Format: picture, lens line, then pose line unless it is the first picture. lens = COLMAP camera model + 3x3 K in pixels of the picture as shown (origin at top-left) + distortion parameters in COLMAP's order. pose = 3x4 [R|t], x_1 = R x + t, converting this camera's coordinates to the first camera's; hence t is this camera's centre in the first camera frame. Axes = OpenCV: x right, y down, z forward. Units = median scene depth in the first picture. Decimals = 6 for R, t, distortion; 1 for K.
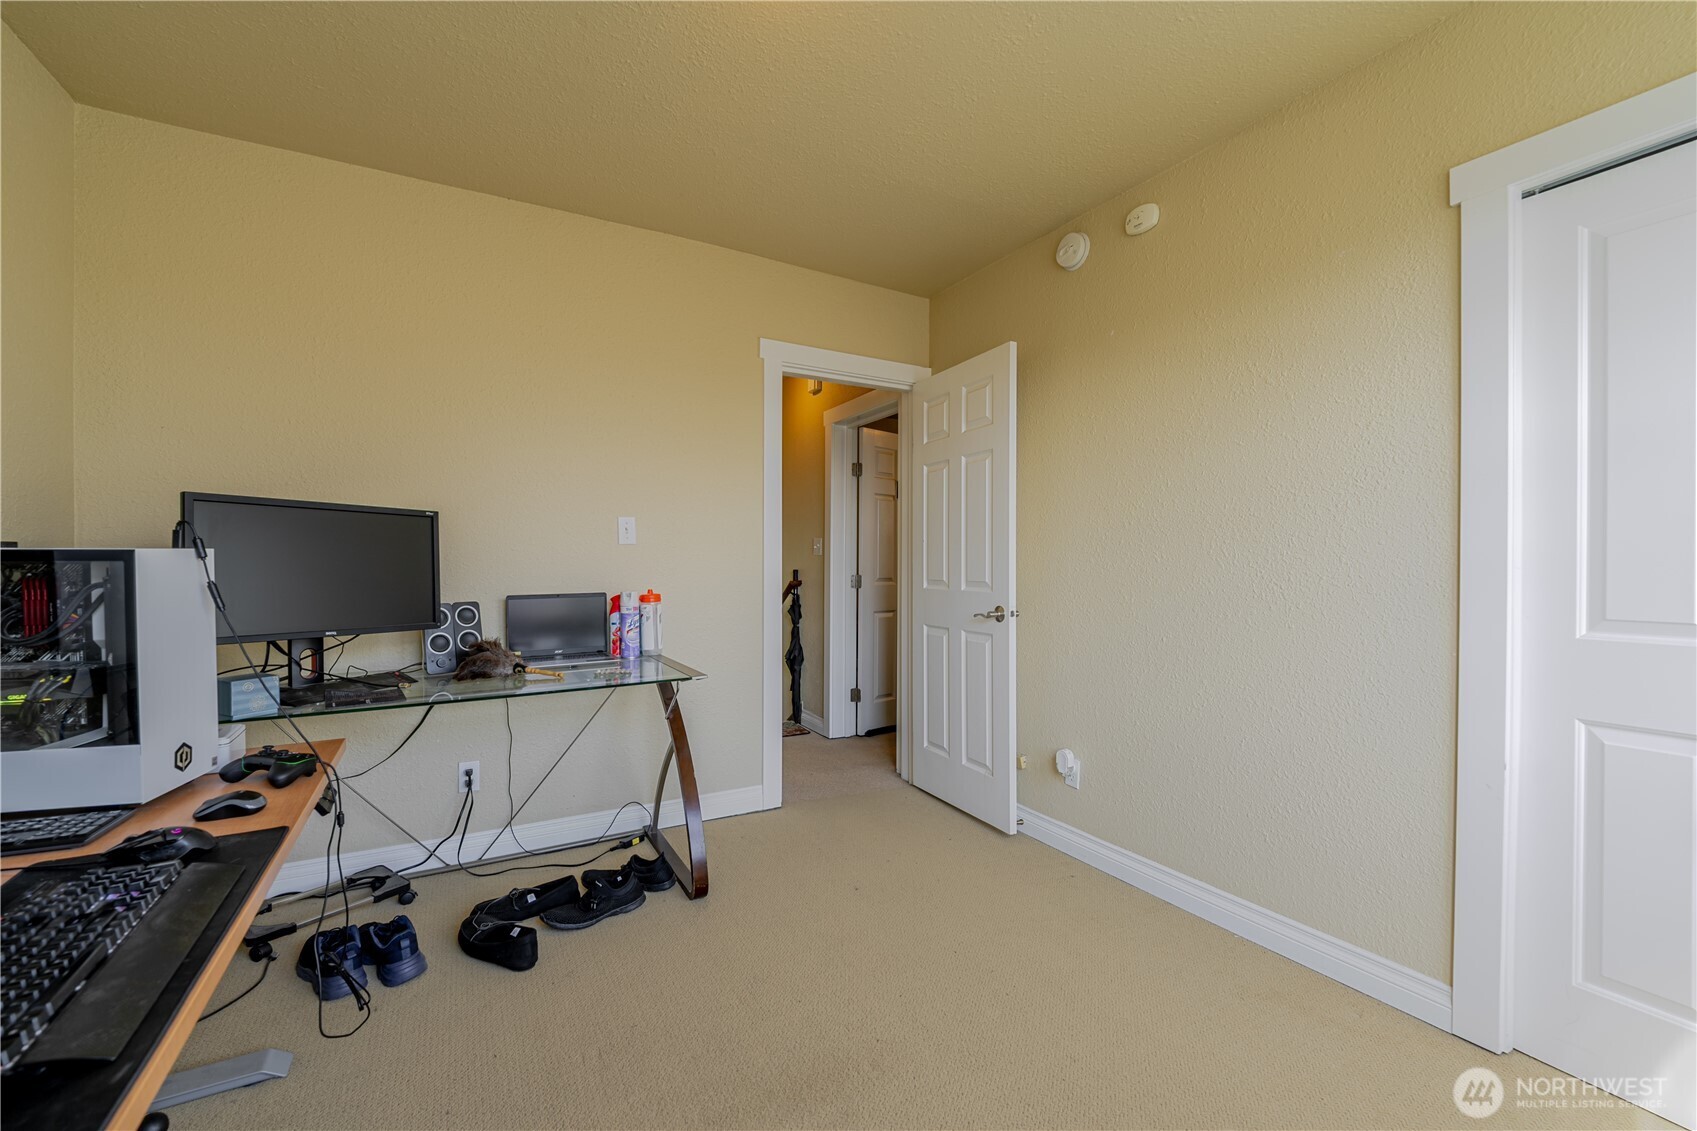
lens RADIAL K [[693.6, 0, 846.5], [0, 693.6, 564.3], [0, 0, 1]] dist [-0.010463, -0.001128]
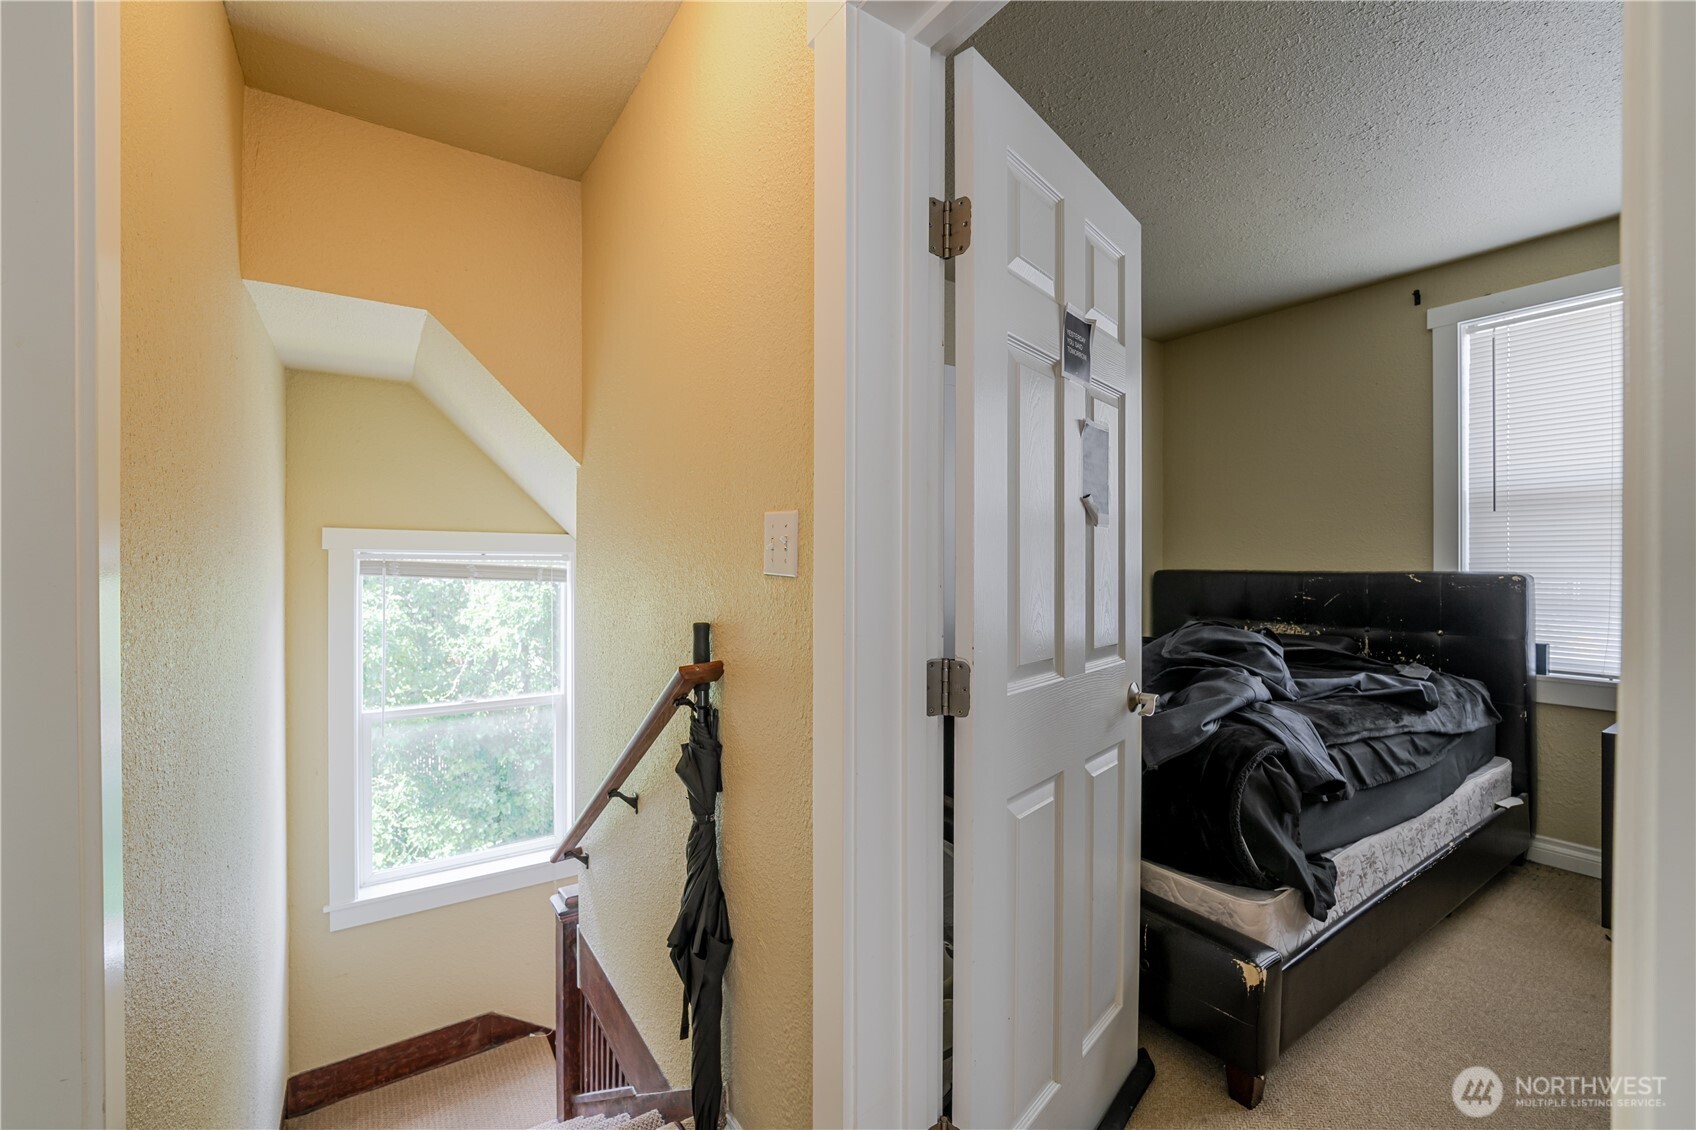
lens RADIAL K [[693.2, 0, 847.3], [0, 693.2, 566.2], [0, 0, 1]] dist [-0.010463, -0.001128]
pose [[0.996883, -0.000117, 0.078891, -0.035857], [0.000542, 0.999986, -0.005357, -0.015424], [-0.078889, 0.005383, 0.996869, 0.705131]]
